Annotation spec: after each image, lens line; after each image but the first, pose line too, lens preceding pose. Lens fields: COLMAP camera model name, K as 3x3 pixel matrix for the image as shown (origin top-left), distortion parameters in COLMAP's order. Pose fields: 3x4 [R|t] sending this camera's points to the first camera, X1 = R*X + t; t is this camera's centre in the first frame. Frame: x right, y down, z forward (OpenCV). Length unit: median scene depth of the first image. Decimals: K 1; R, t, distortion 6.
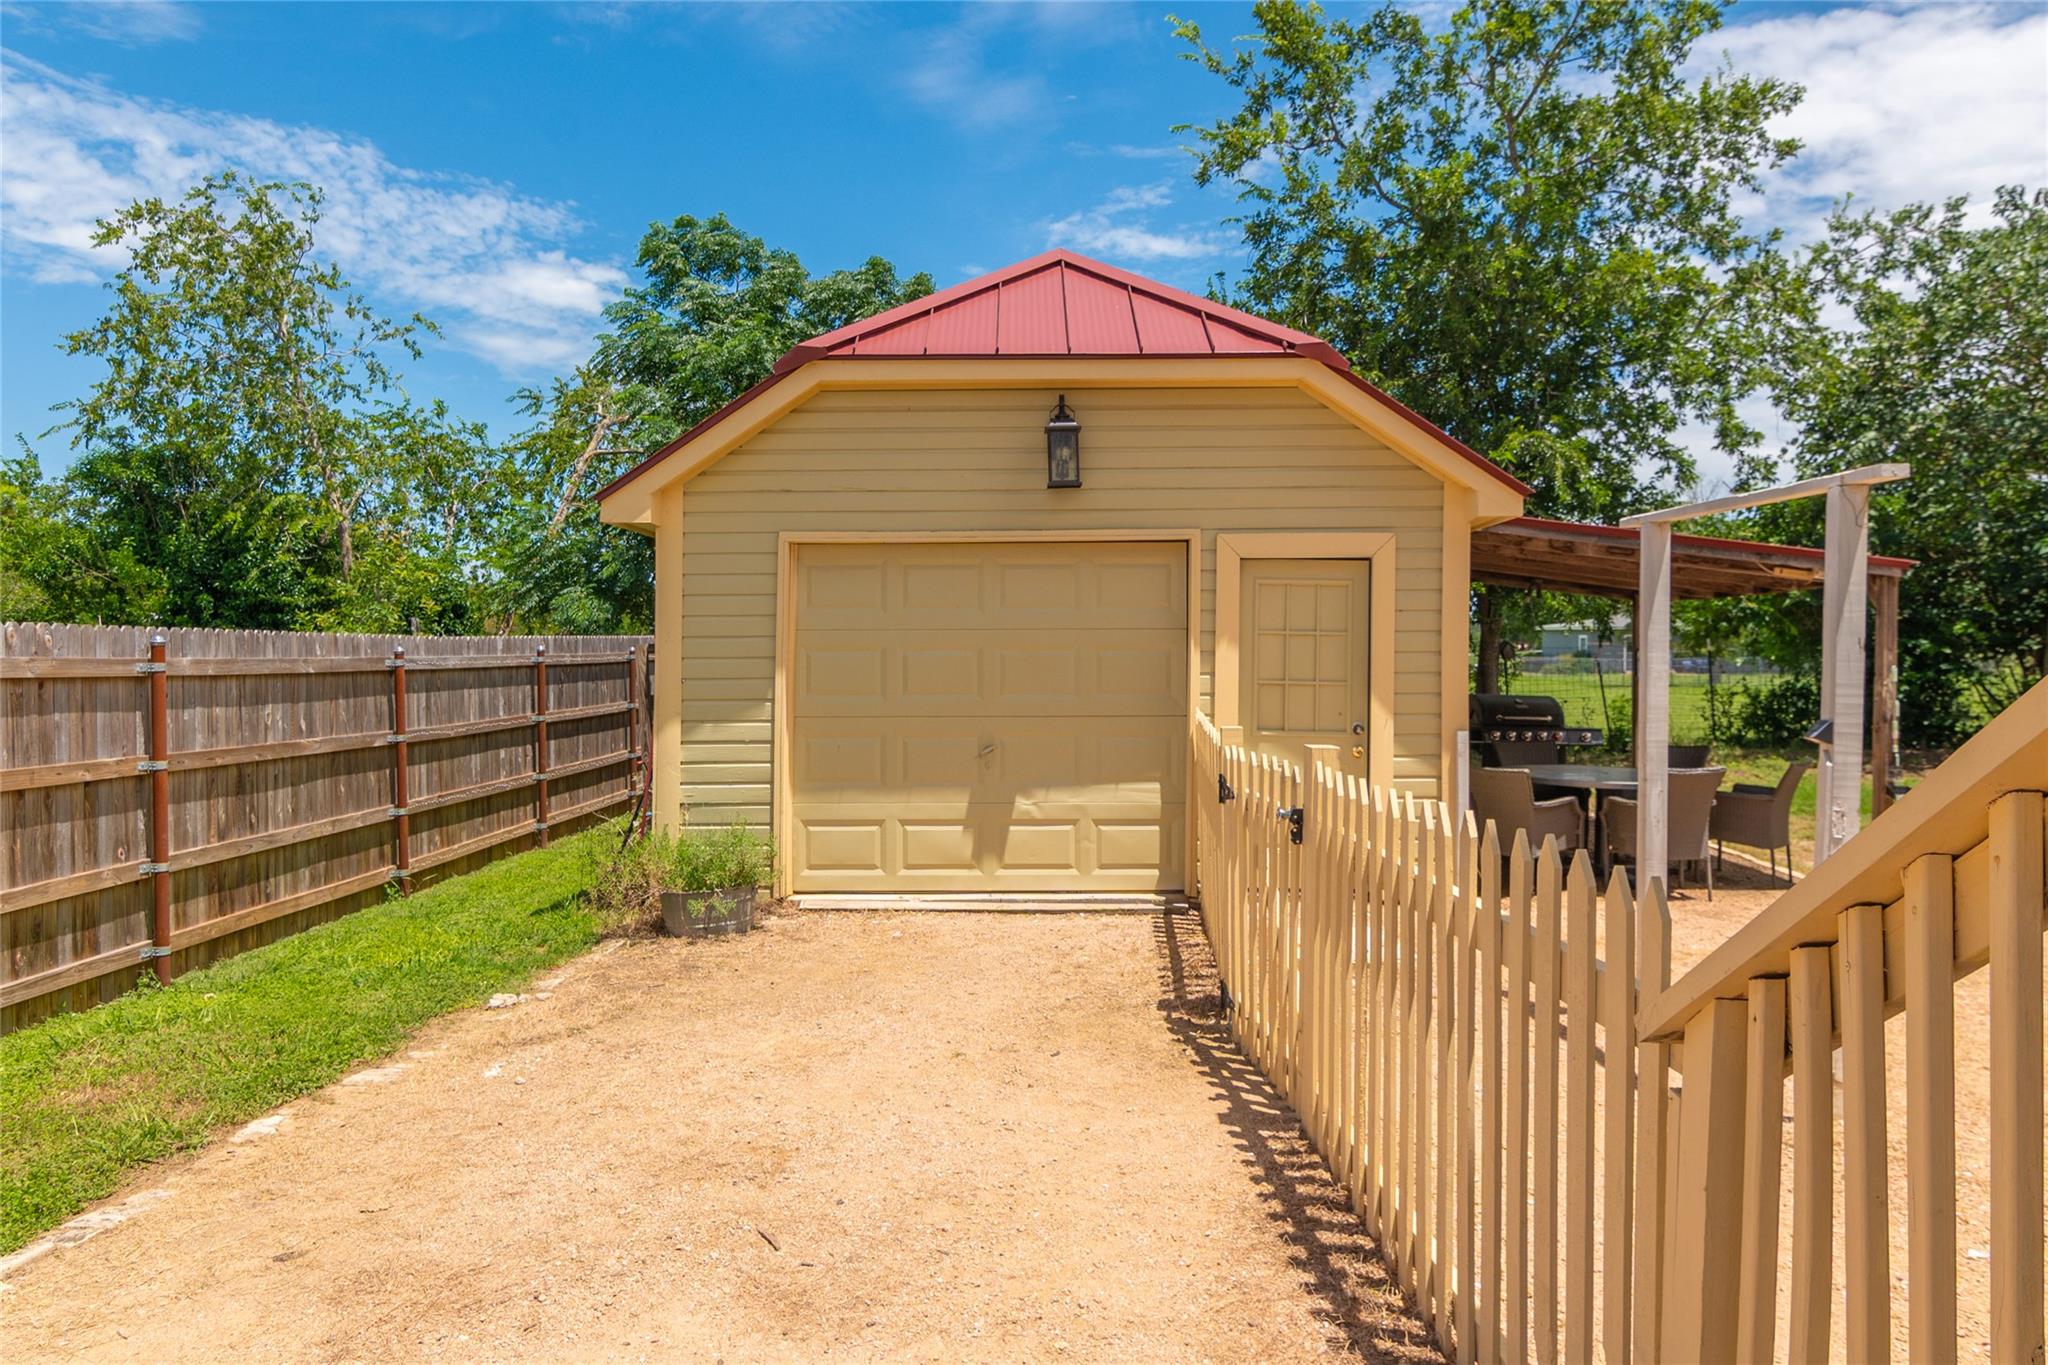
lens RADIAL K [[1352.1, 0, 1024.0], [0, 1352.1, 682.5], [0, 0, 1]] dist [-0.001166, -0.001261]
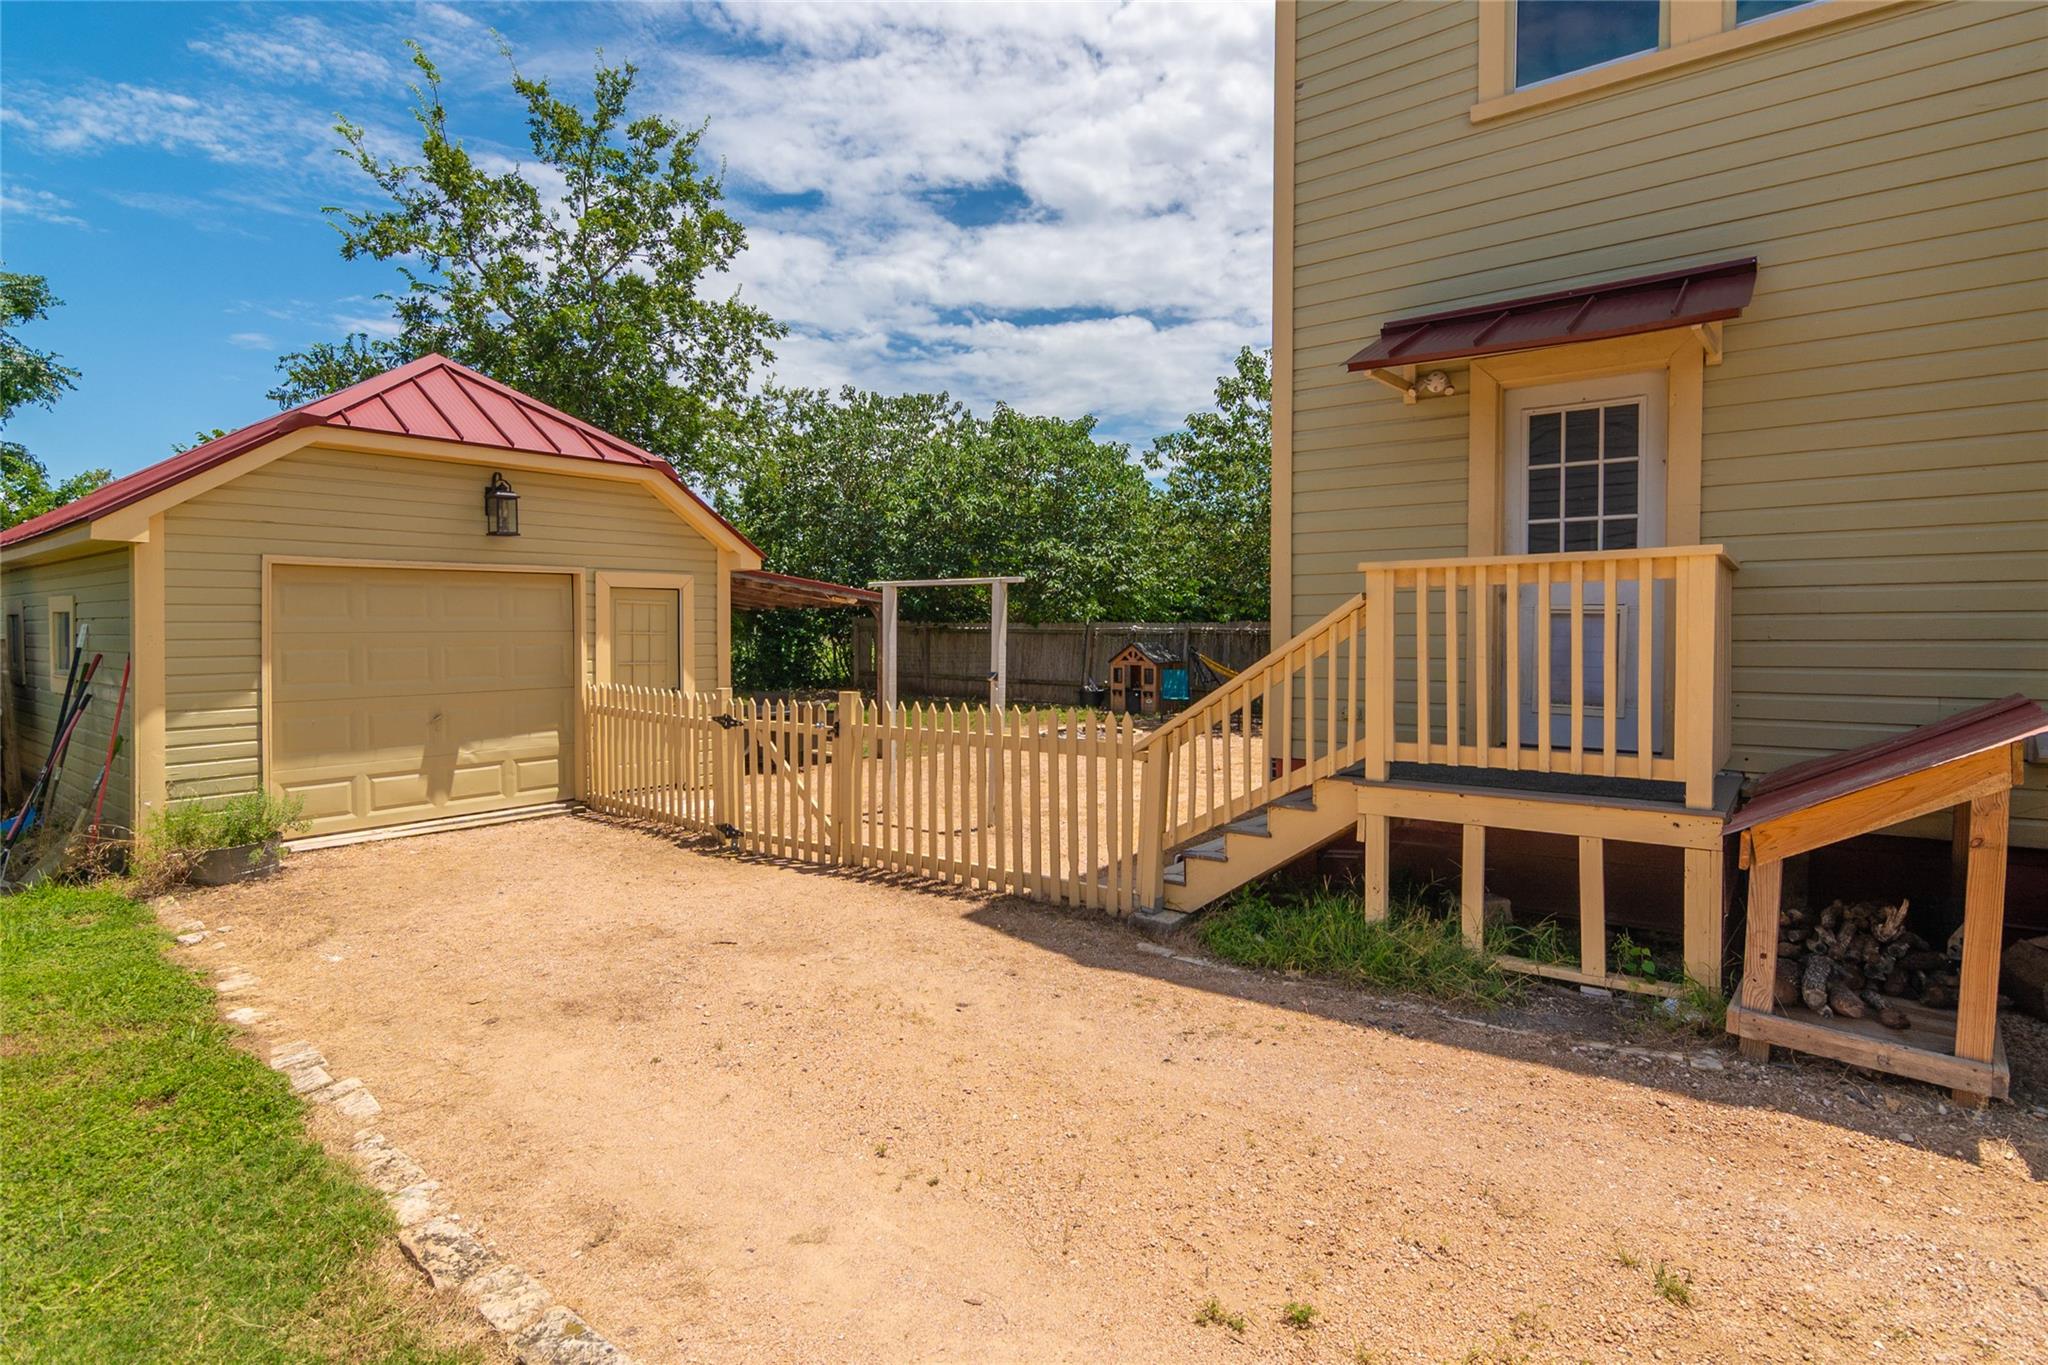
lens RADIAL K [[983.0, 0, 1054.5], [0, 983.0, 645.8], [0, 0, 1]] dist [-0.000553, 0.000215]
pose [[0.603998, -0.015229, 0.796840, -0.455258], [0.022902, 0.999736, 0.001747, -0.011600], [-0.796656, 0.017194, 0.604188, -0.127372]]
